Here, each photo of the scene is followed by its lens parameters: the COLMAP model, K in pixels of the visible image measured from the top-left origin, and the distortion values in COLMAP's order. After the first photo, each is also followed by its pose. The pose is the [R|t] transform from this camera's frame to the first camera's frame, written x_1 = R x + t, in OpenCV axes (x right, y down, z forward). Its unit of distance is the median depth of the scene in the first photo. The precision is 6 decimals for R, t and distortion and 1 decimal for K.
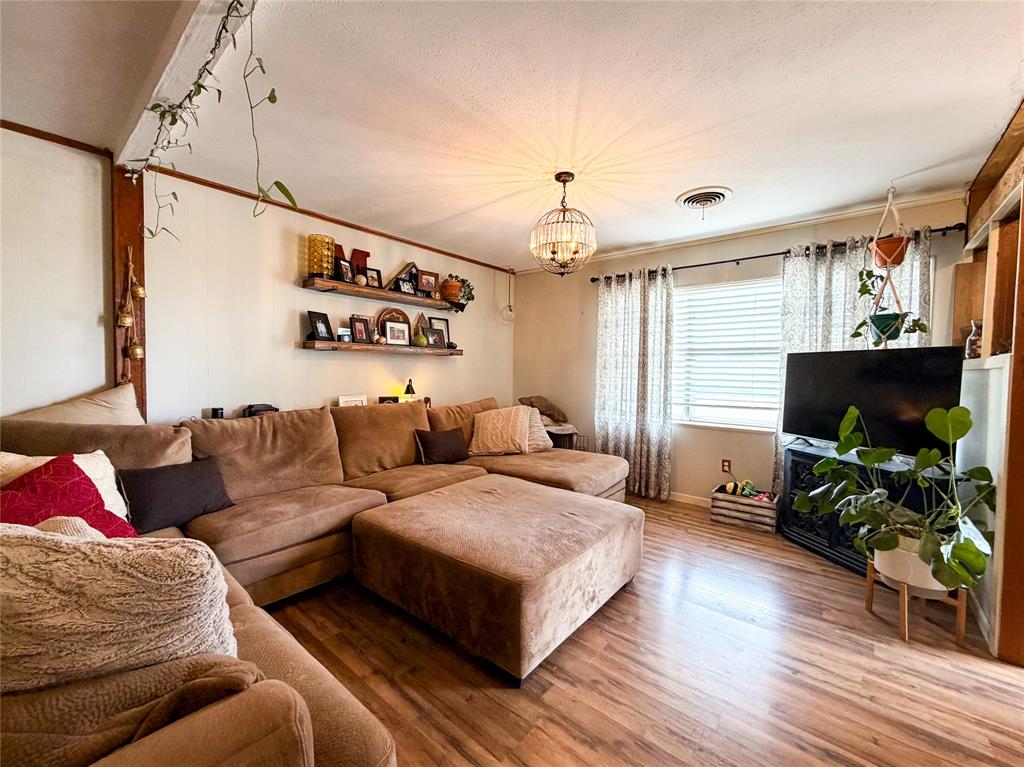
lens RADIAL K [[412.8, 0, 510.2], [0, 412.8, 384.2], [0, 0, 1]] dist [-0.000235, -0.000002]
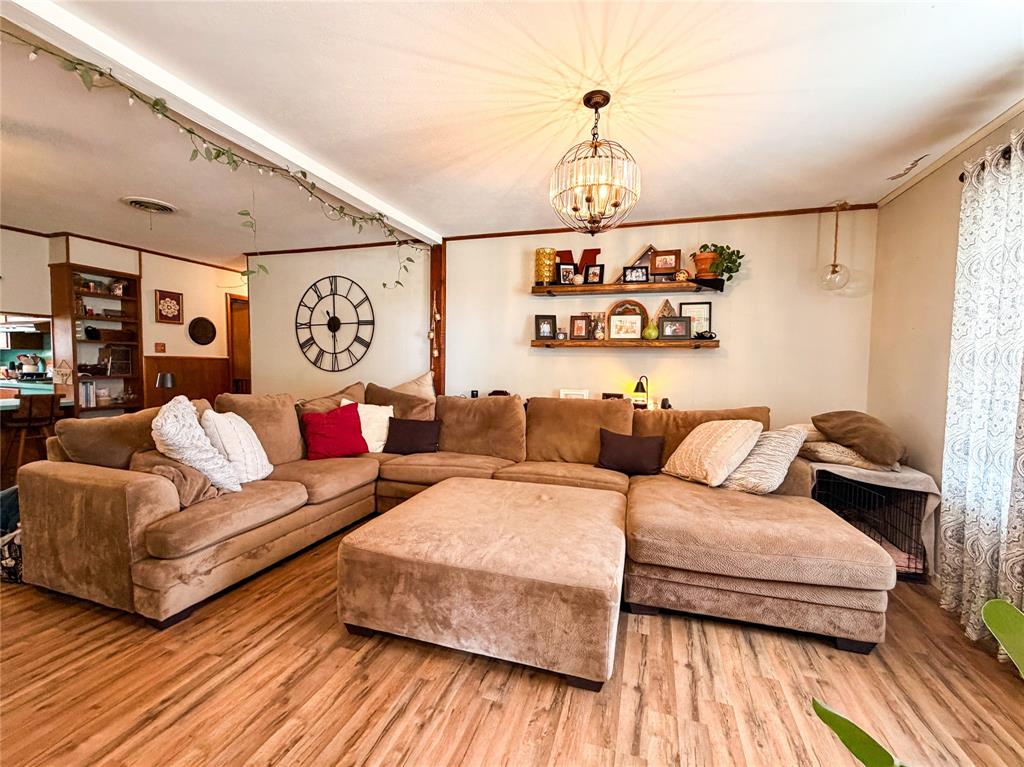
lens RADIAL K [[431.3, 0, 511.0], [0, 431.3, 385.3], [0, 0, 1]] dist [-0.000882, -0.000434]
pose [[0.379537, 0.041467, -0.924247, 0.595031], [-0.044788, 0.998647, 0.026413, -0.005144], [0.924092, 0.031371, 0.380880, 0.432912]]
